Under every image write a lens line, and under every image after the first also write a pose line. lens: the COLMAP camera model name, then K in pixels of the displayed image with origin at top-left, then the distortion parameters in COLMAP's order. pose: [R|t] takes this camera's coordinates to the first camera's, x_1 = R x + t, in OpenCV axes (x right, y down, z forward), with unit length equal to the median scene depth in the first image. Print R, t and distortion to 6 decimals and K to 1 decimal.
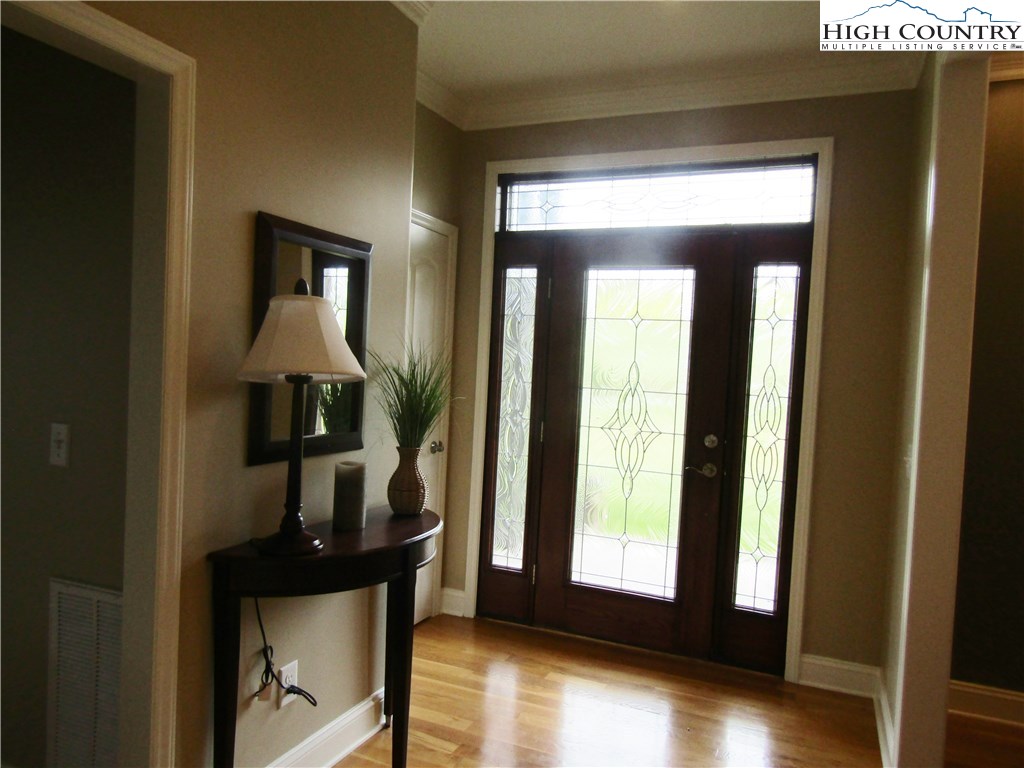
lens RADIAL K [[723.1, 0, 512.0], [0, 723.1, 384.0], [0, 0, 1]] dist [-0.011423, 0.000339]
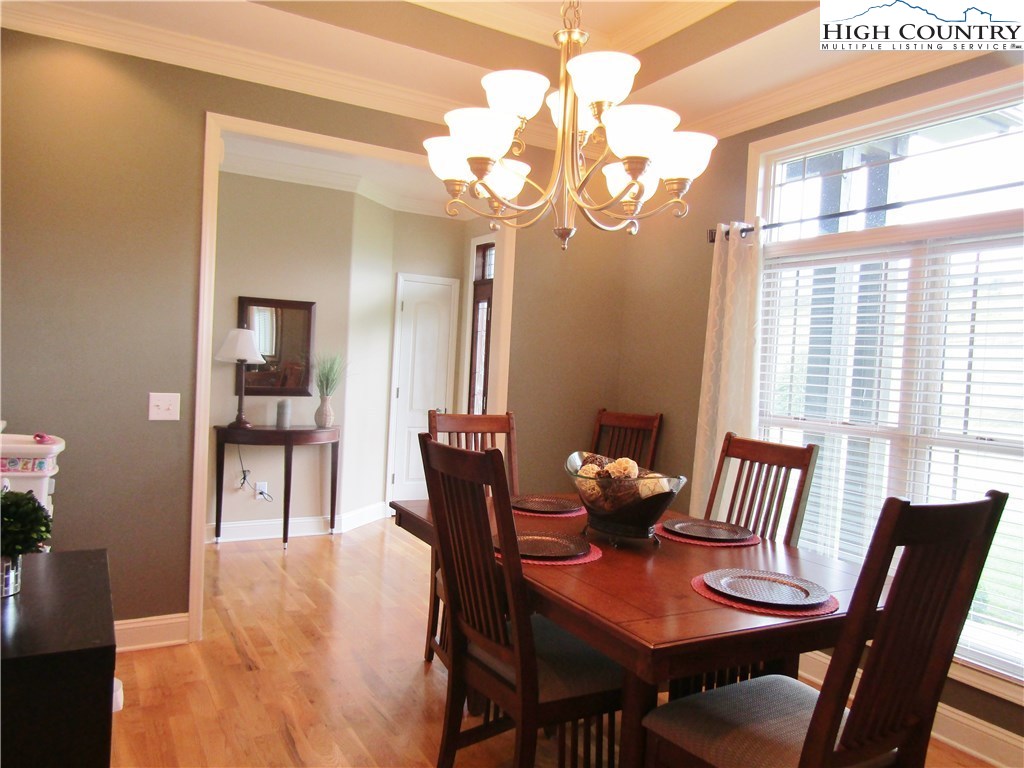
lens RADIAL K [[723.1, 0, 512.0], [0, 723.1, 384.0], [0, 0, 1]] dist [-0.011423, 0.000339]
pose [[0.809289, 0.006361, -0.587376, 2.003686], [-0.021076, 0.999612, -0.018212, 0.102429], [0.587032, 0.027118, 0.809110, -0.524592]]
